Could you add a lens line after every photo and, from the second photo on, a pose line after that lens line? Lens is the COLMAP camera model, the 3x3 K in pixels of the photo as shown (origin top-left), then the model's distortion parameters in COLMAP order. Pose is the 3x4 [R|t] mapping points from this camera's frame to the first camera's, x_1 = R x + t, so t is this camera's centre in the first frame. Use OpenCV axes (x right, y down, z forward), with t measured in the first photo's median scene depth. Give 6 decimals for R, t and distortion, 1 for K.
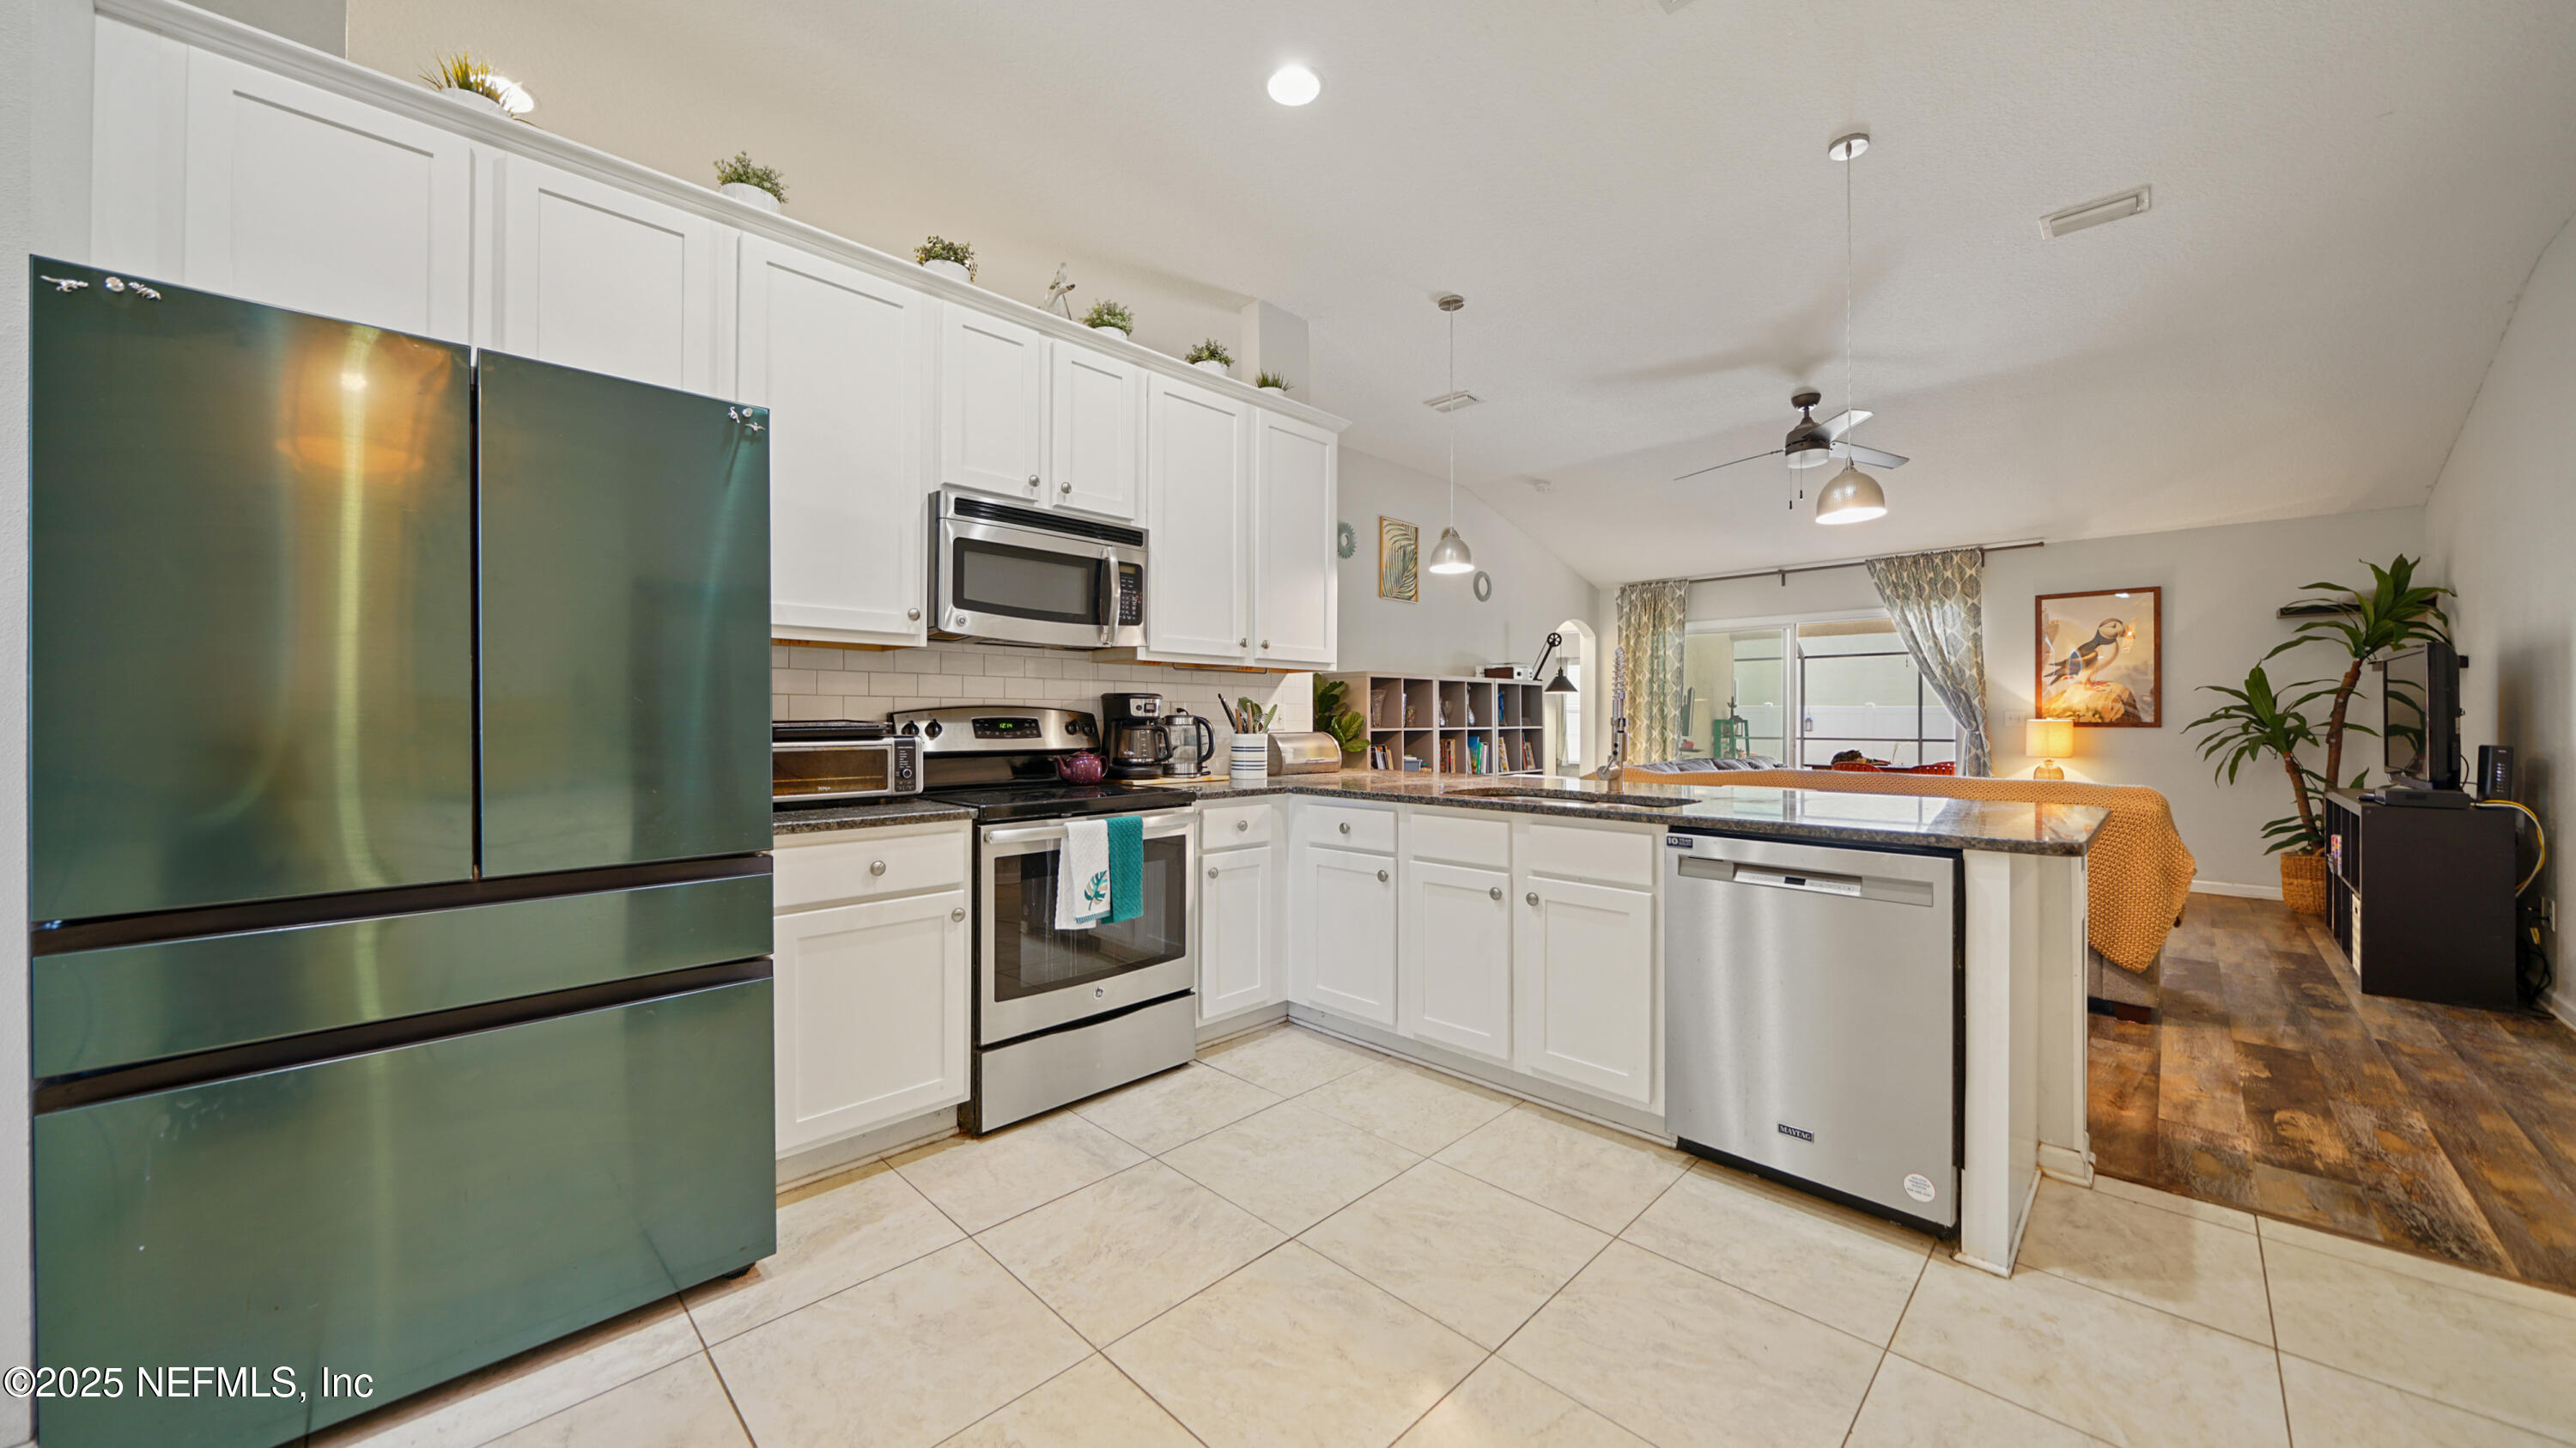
lens RADIAL K [[896.0, 0, 1288.3], [0, 896.0, 720.2], [0, 0, 1]] dist [-0.004210, -0.000112]
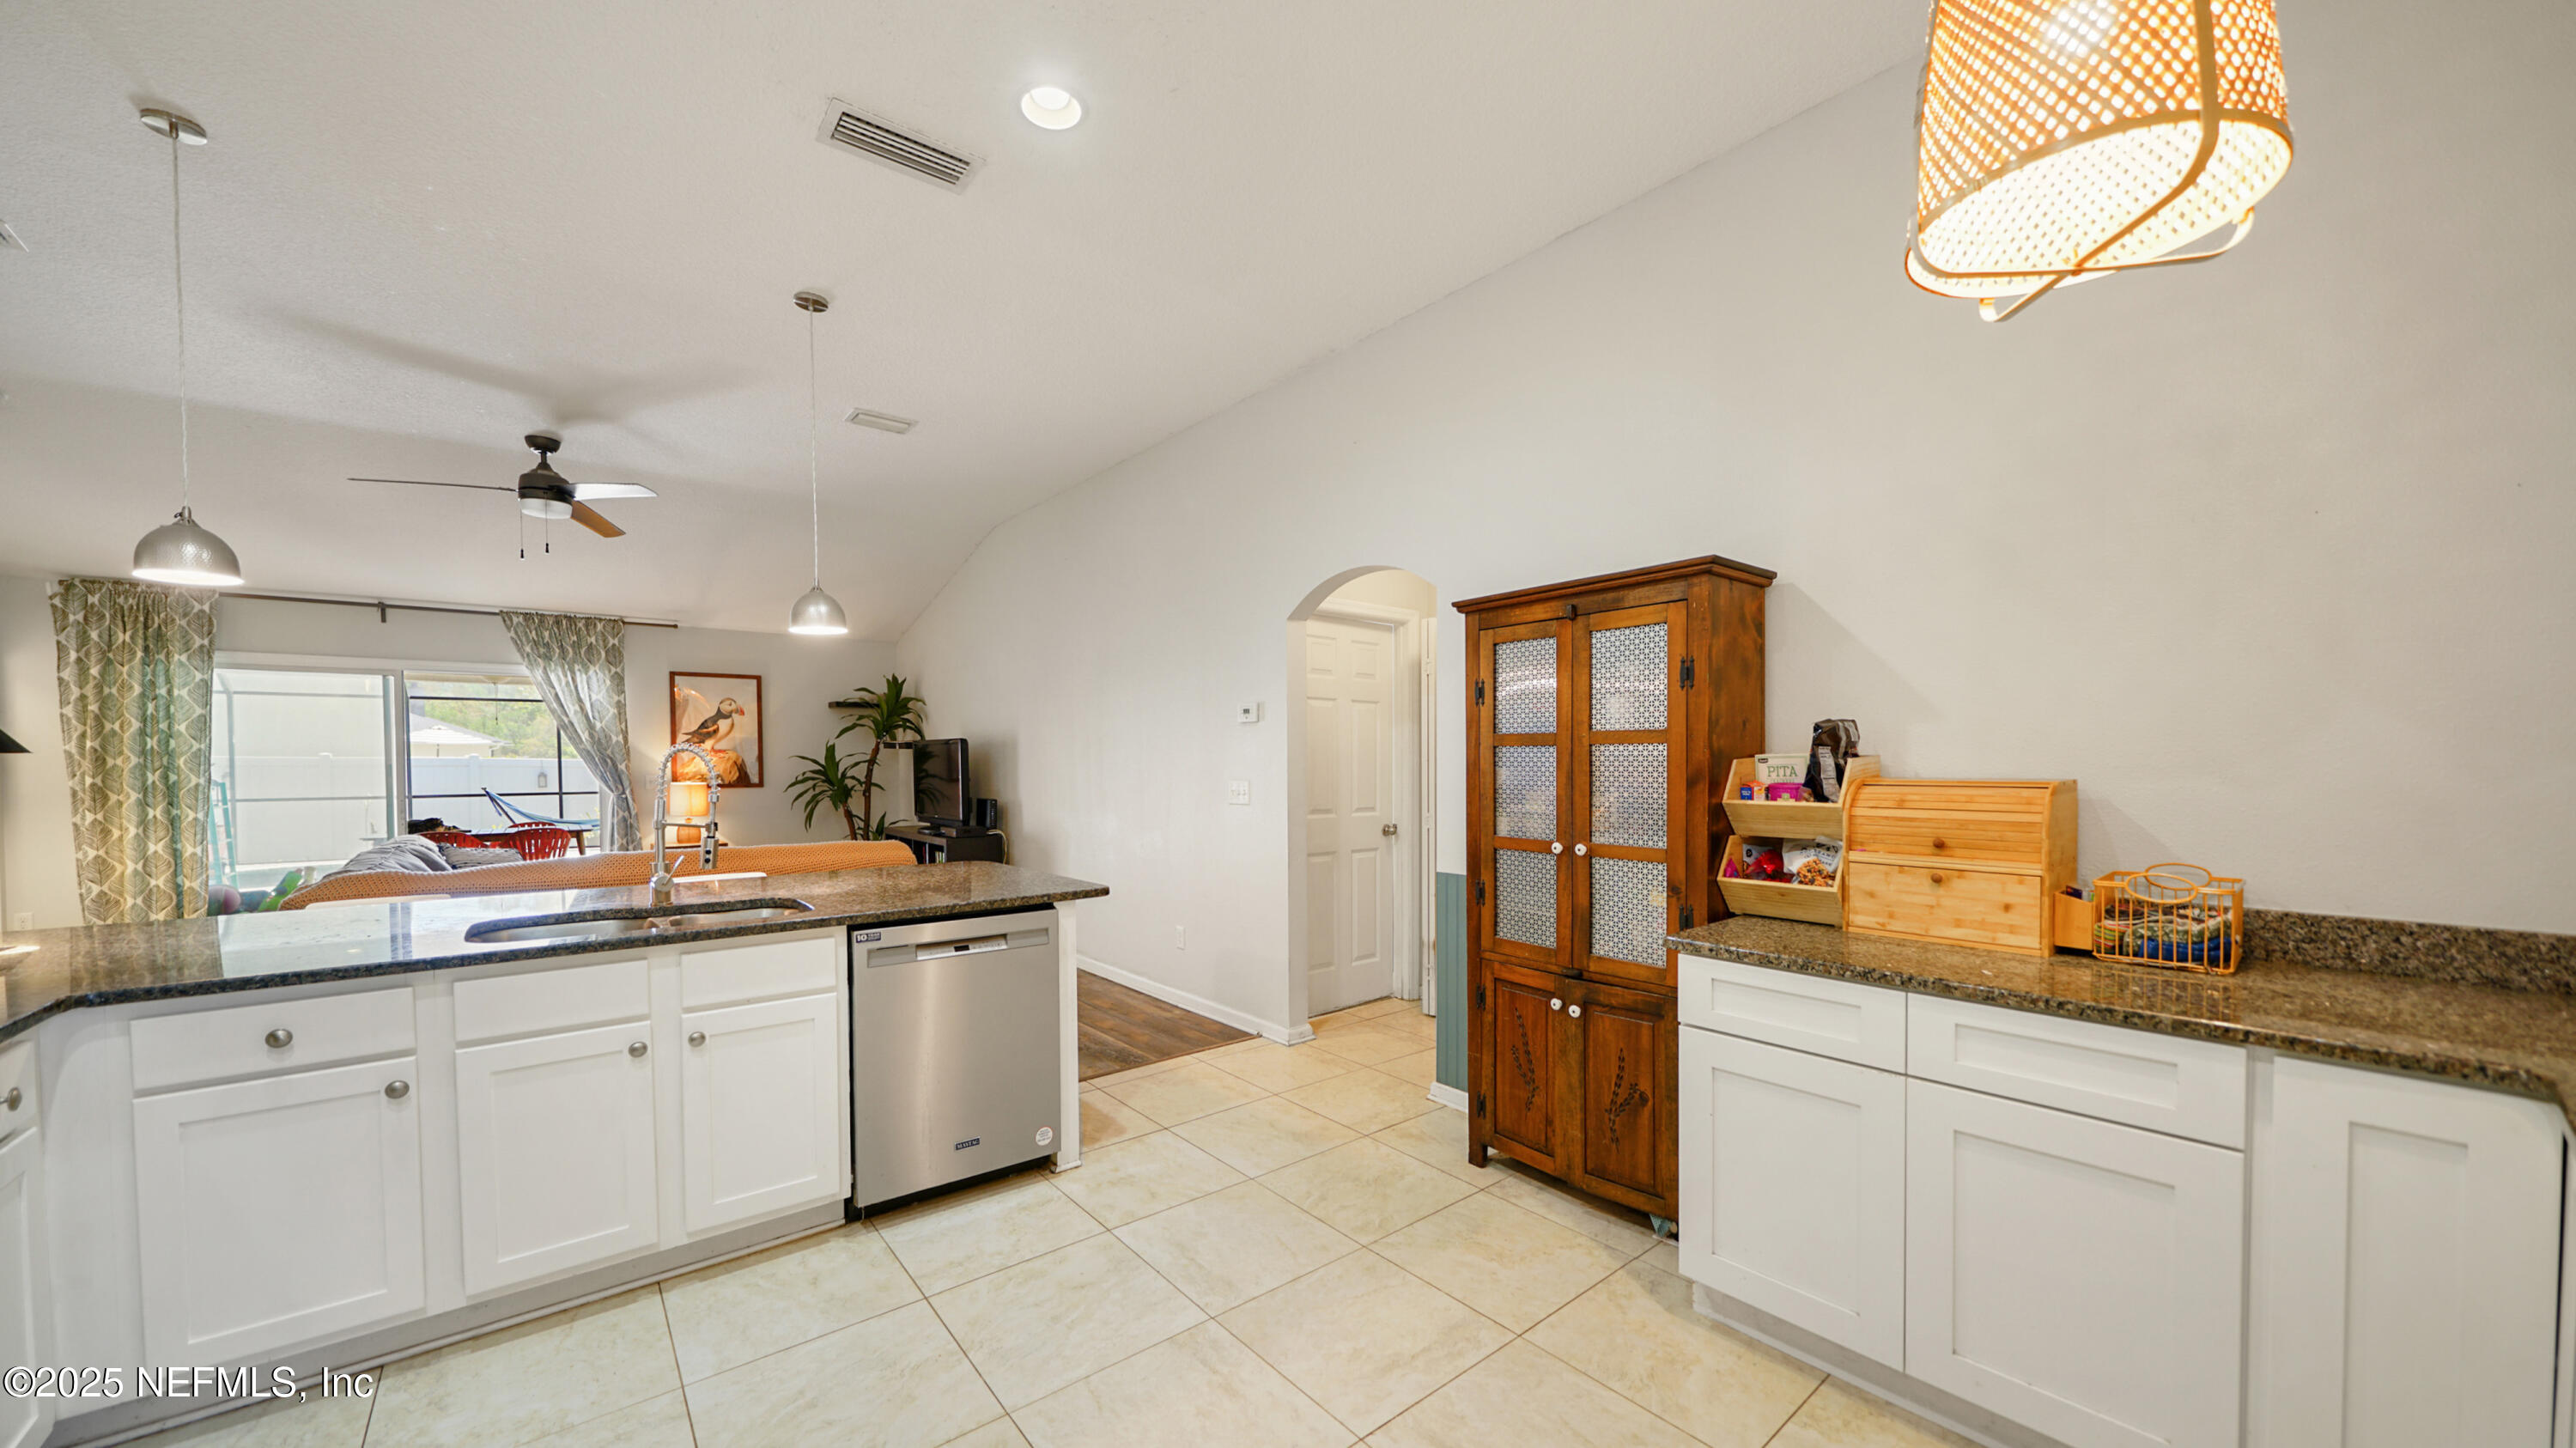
lens RADIAL K [[896.0, 0, 1276.1], [0, 896.0, 776.6], [0, 0, 1]] dist [-0.004210, -0.000112]
pose [[0.114324, -0.019263, 0.993257, -0.209249], [0.004979, 0.999811, 0.018817, -0.028121], [-0.993431, 0.002794, 0.114399, 0.134229]]
